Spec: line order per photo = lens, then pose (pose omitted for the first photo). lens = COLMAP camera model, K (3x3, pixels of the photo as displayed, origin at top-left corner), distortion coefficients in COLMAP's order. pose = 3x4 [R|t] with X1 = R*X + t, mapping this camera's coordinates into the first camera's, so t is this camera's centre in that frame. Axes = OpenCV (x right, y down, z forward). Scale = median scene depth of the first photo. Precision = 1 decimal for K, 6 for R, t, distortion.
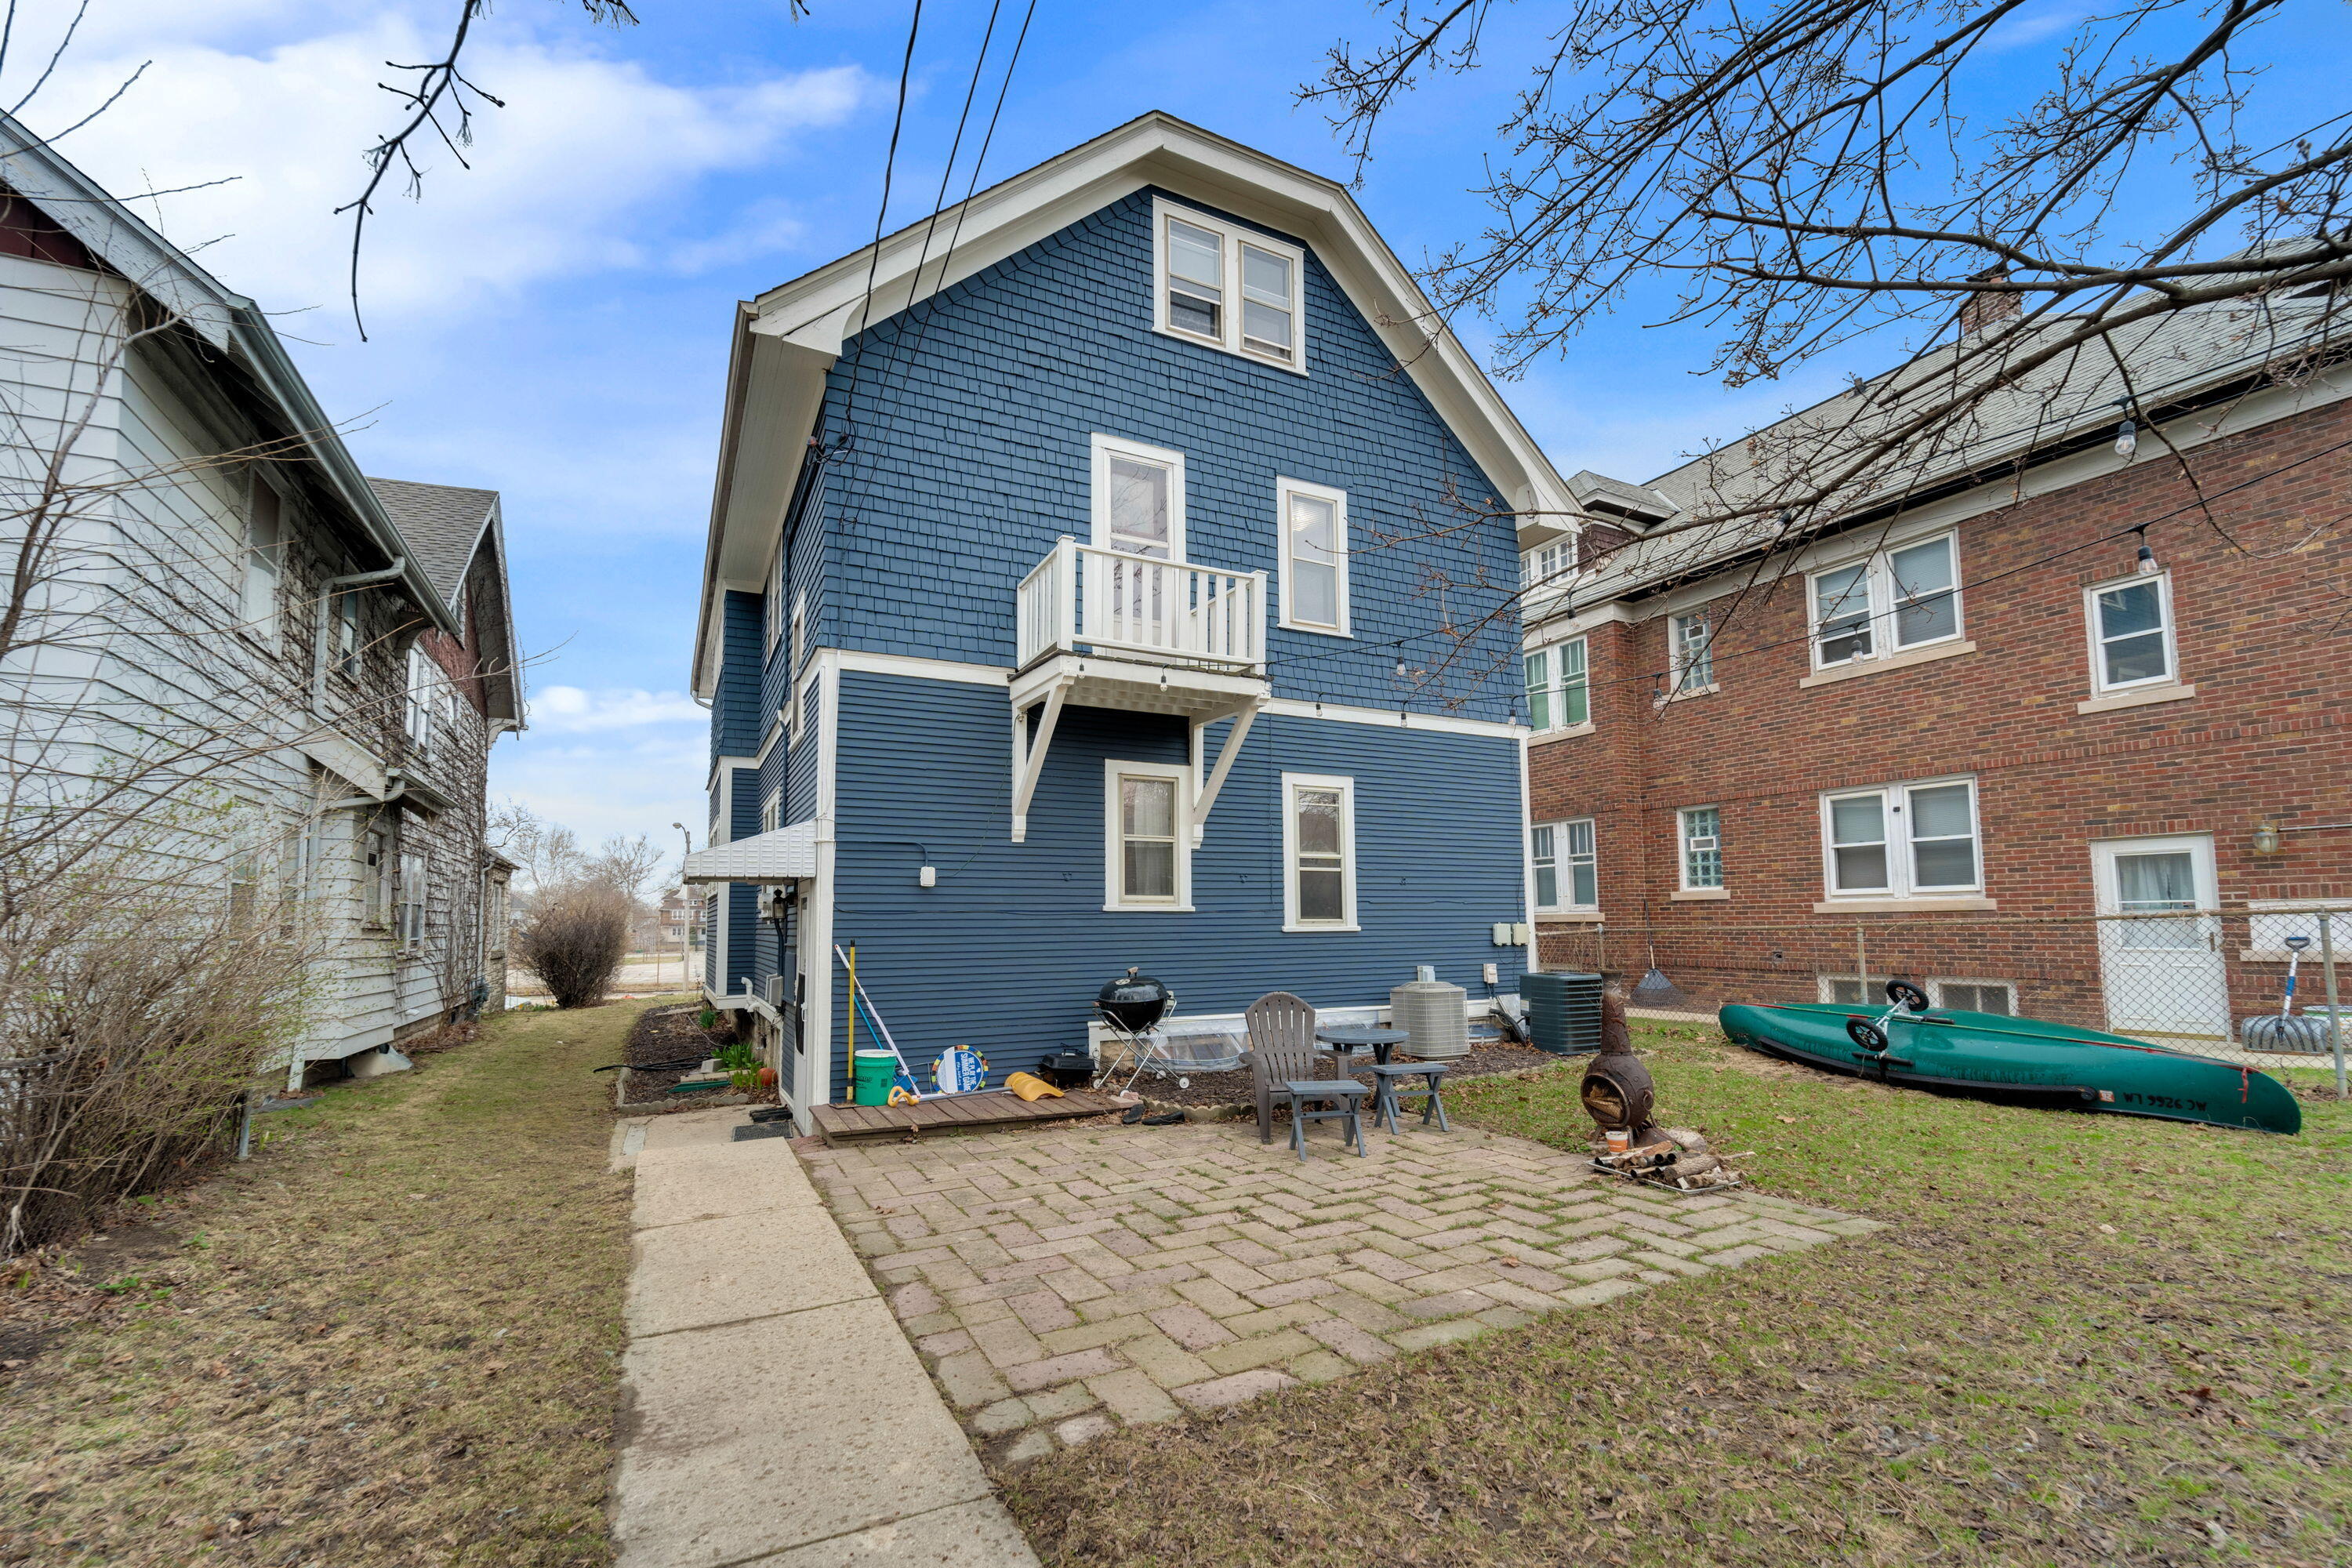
lens RADIAL K [[1004.4, 0, 1172.2], [0, 1004.4, 848.2], [0, 0, 1]] dist [-0.018553, -0.000387]
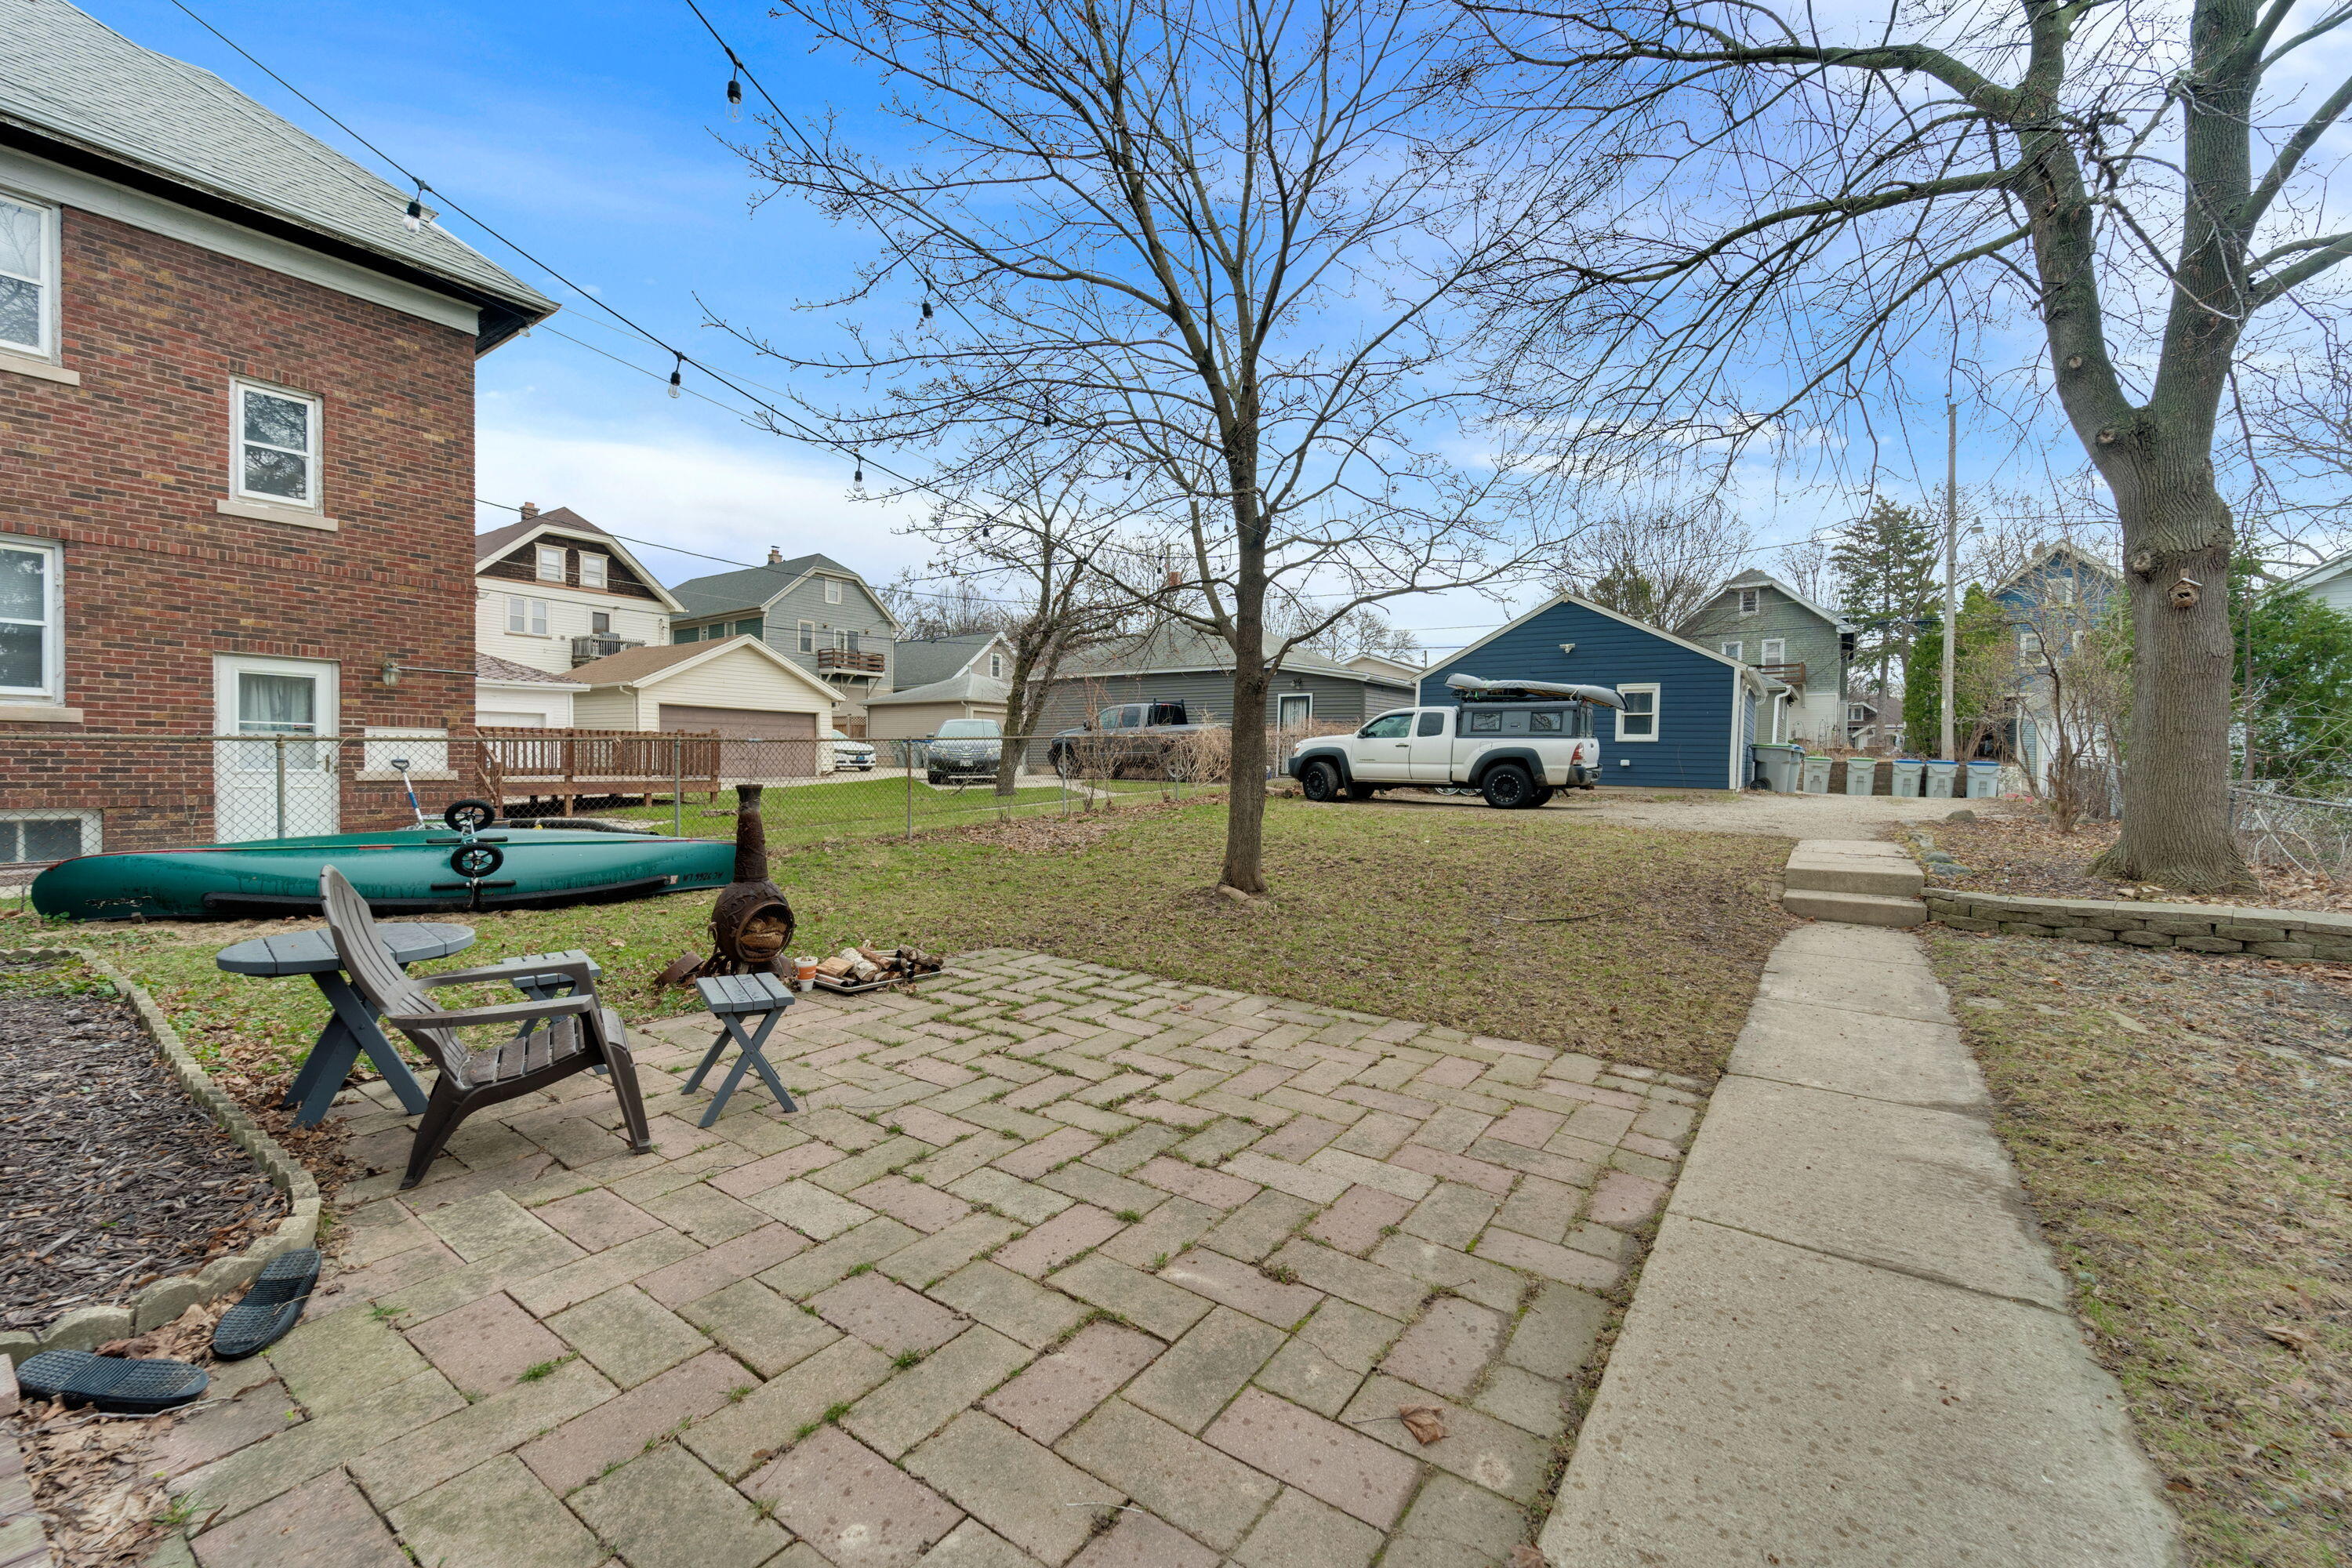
lens RADIAL K [[948.9, 0, 1189.5], [0, 948.9, 785.4], [0, 0, 1]] dist [0.001613, -0.000048]
pose [[-0.479747, -0.016523, 0.877251, -0.414910], [-0.076748, 0.996781, -0.023197, 0.099037], [-0.874044, -0.078456, -0.479470, 0.943267]]
